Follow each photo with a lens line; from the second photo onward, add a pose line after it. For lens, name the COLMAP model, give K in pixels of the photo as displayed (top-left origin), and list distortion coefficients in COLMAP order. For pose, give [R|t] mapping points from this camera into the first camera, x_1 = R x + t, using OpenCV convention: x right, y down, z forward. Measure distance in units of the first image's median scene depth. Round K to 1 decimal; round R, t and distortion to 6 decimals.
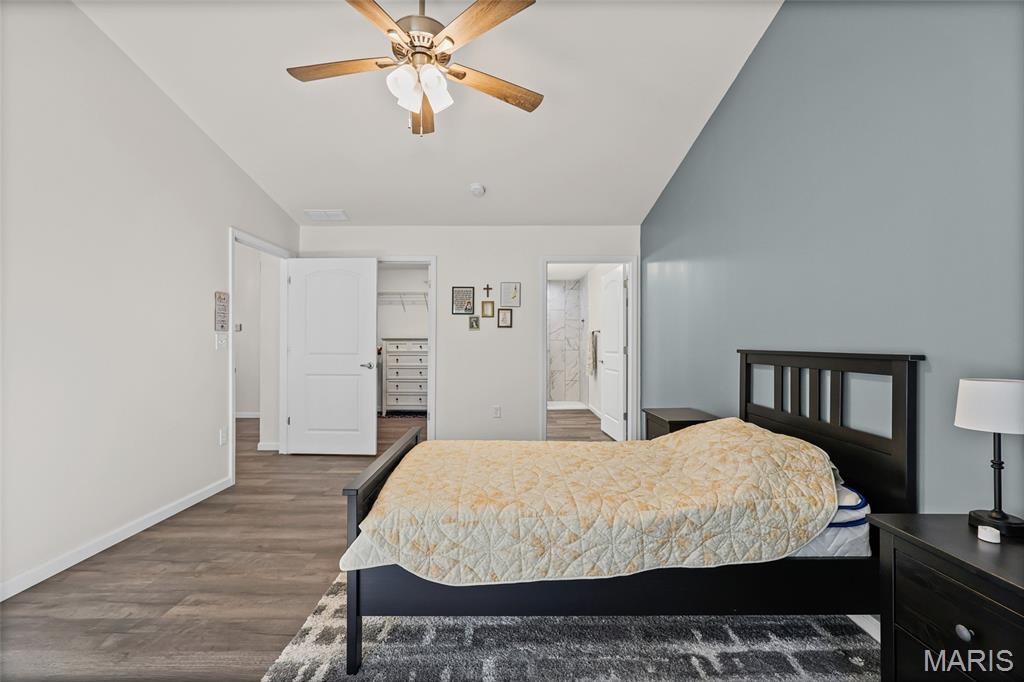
lens RADIAL K [[413.9, 0, 507.1], [0, 413.9, 345.3], [0, 0, 1]] dist [0.000396, 0.000076]
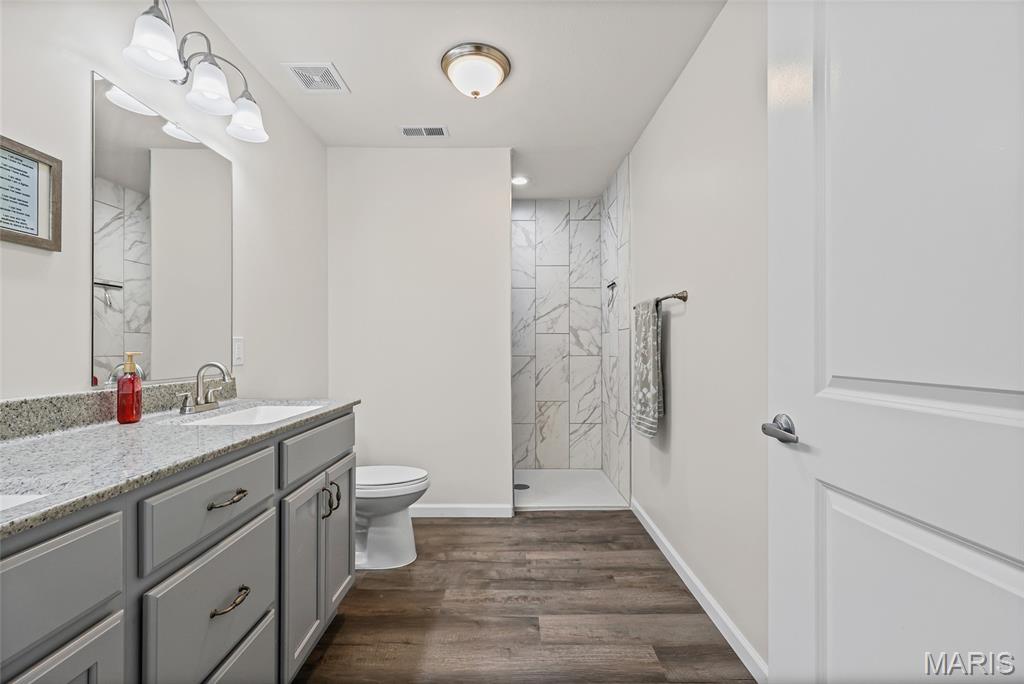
lens RADIAL K [[413.9, 0, 507.1], [0, 413.9, 346.3], [0, 0, 1]] dist [0.000396, 0.000076]
pose [[0.999971, -0.001479, -0.007518, 0.078915], [0.001459, 0.999995, -0.002643, 0.002659], [0.007522, 0.002632, 0.999968, 0.569370]]
